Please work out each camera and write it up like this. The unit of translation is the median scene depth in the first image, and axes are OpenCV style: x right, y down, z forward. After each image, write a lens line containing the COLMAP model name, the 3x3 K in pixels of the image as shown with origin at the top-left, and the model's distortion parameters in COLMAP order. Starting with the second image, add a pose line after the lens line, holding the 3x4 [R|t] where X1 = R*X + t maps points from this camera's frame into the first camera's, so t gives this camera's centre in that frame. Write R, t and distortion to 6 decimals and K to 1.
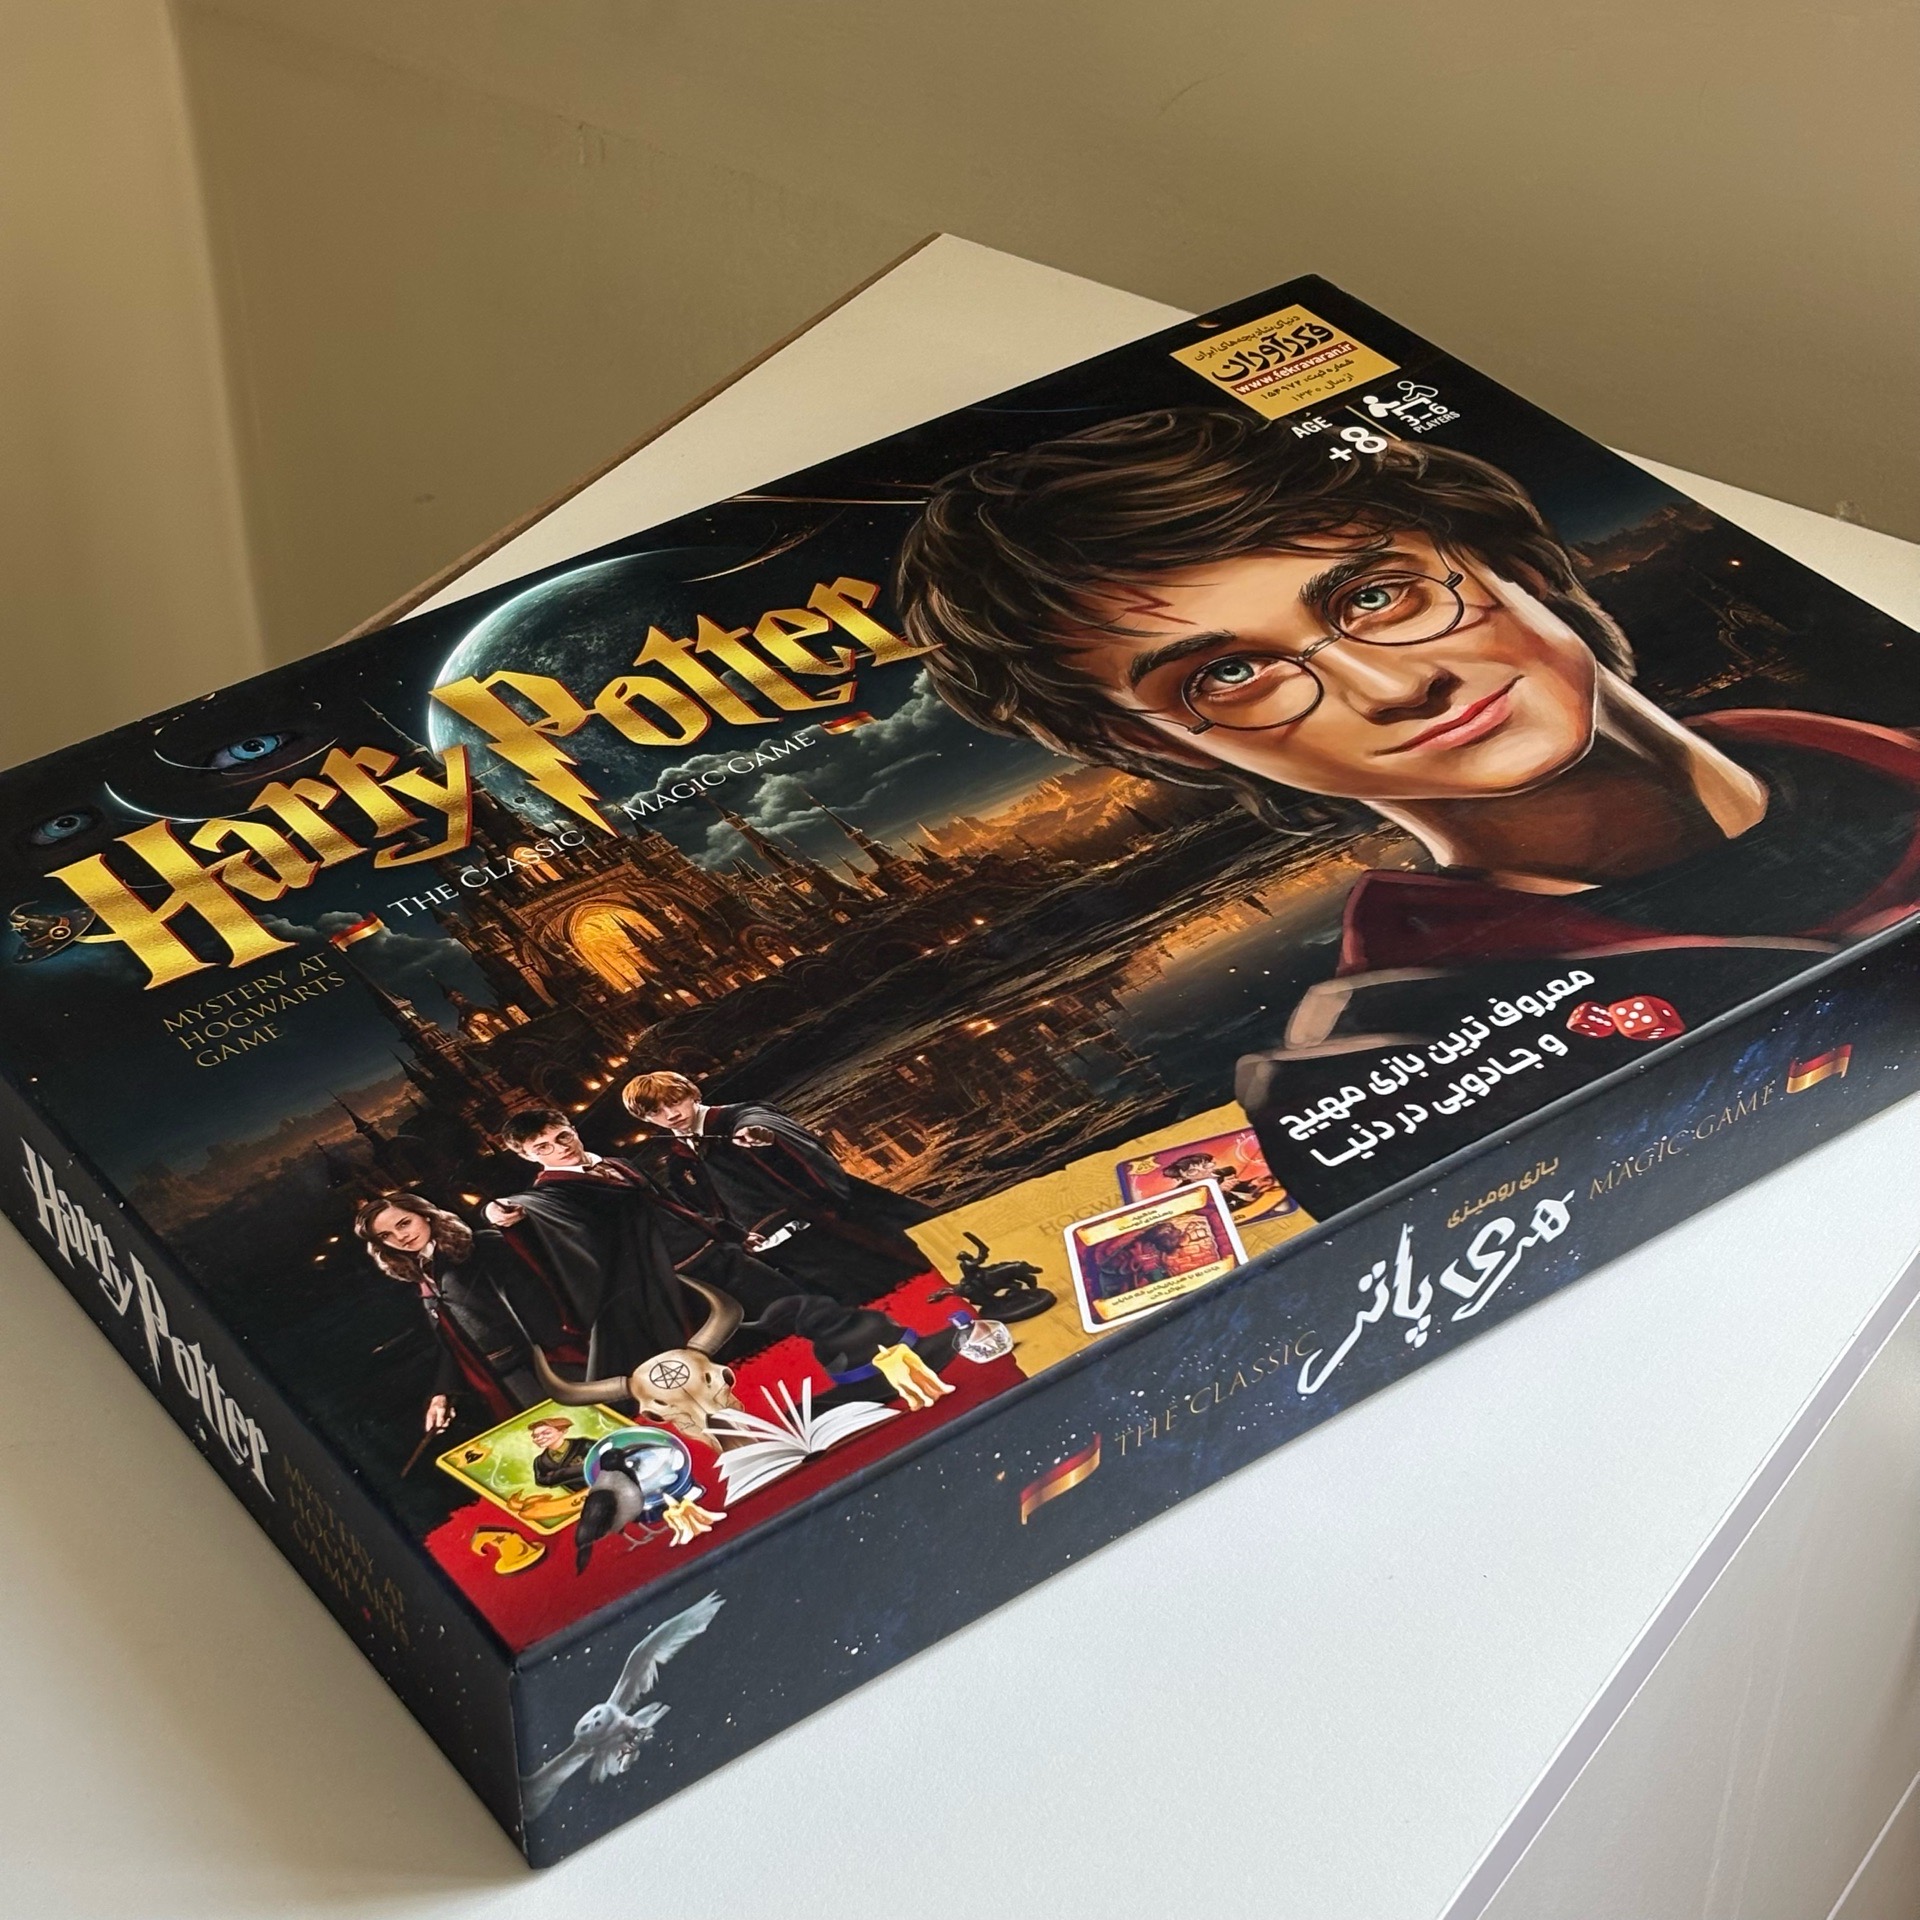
lens RADIAL K [[3859.0, 0, 976.7], [0, 3859.0, 958.1], [0, 0, 1]] dist [0.275819, -1.284590]
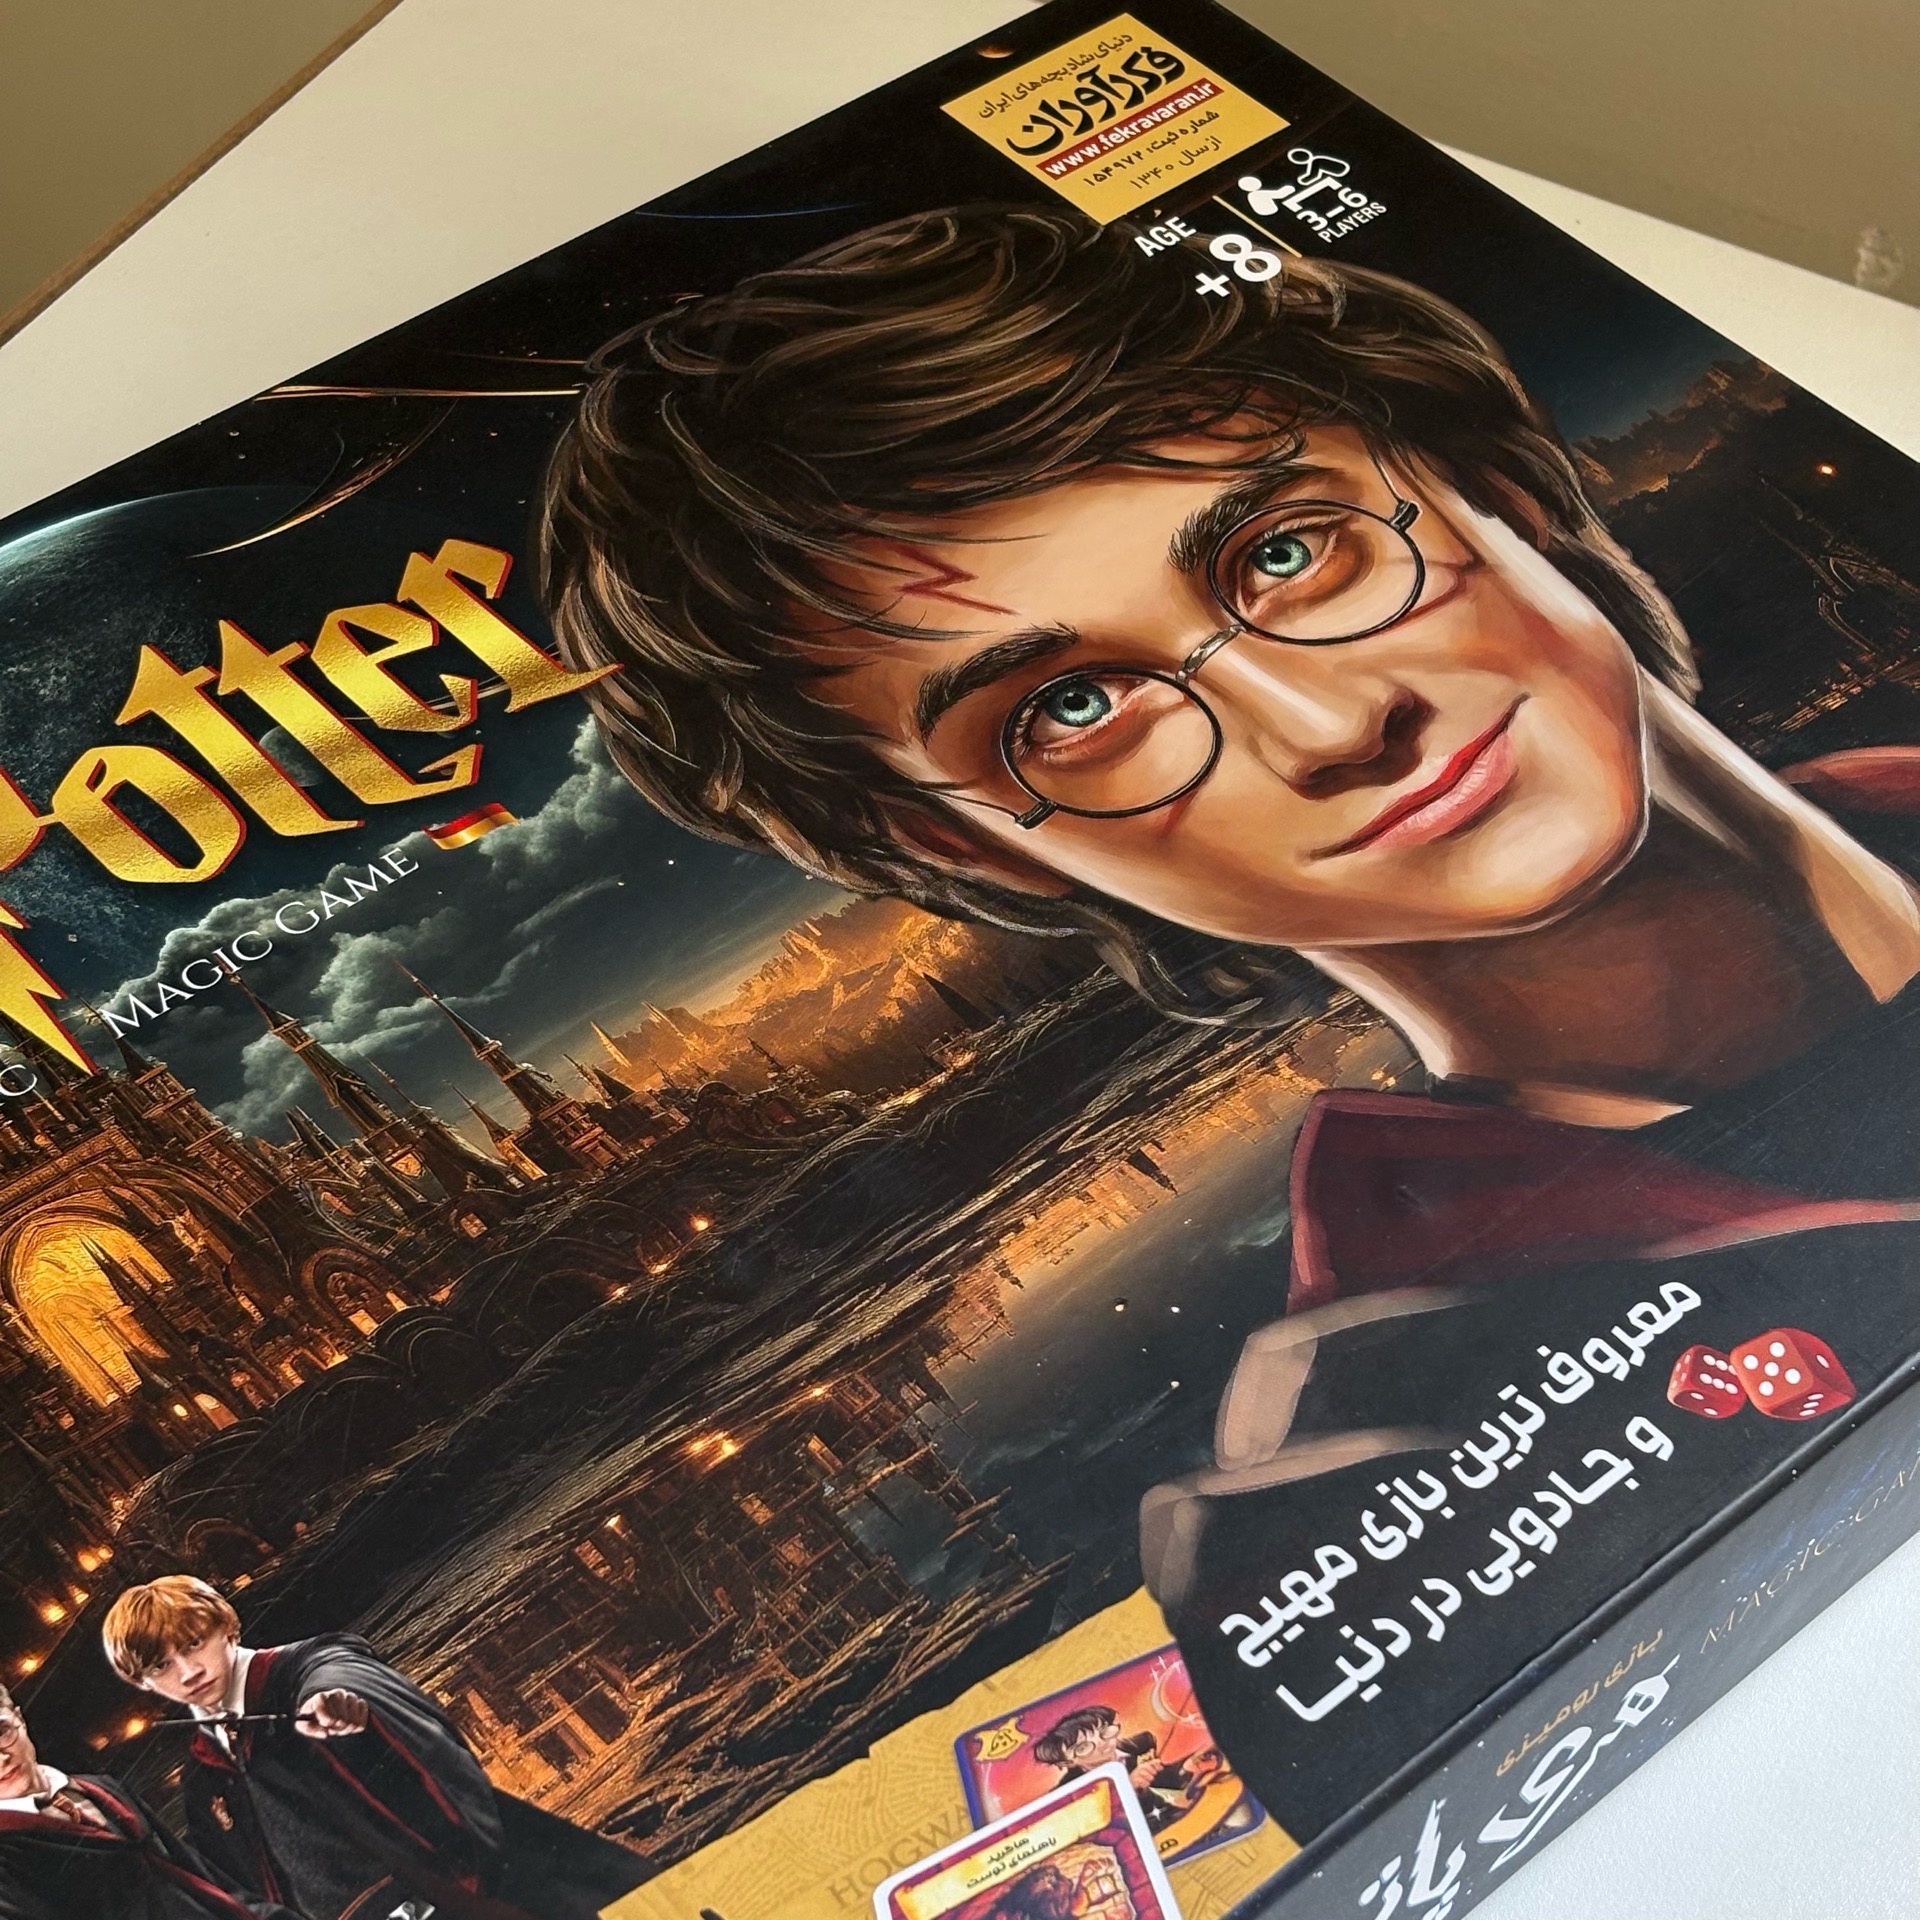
lens RADIAL K [[3859.0, 0, 976.7], [0, 3859.0, 958.1], [0, 0, 1]] dist [0.275819, -1.284590]
pose [[0.996127, -0.041422, 0.077555, -0.001416], [0.027880, 0.985361, 0.168185, -0.141139], [-0.083386, -0.165371, 0.982700, 0.372324]]
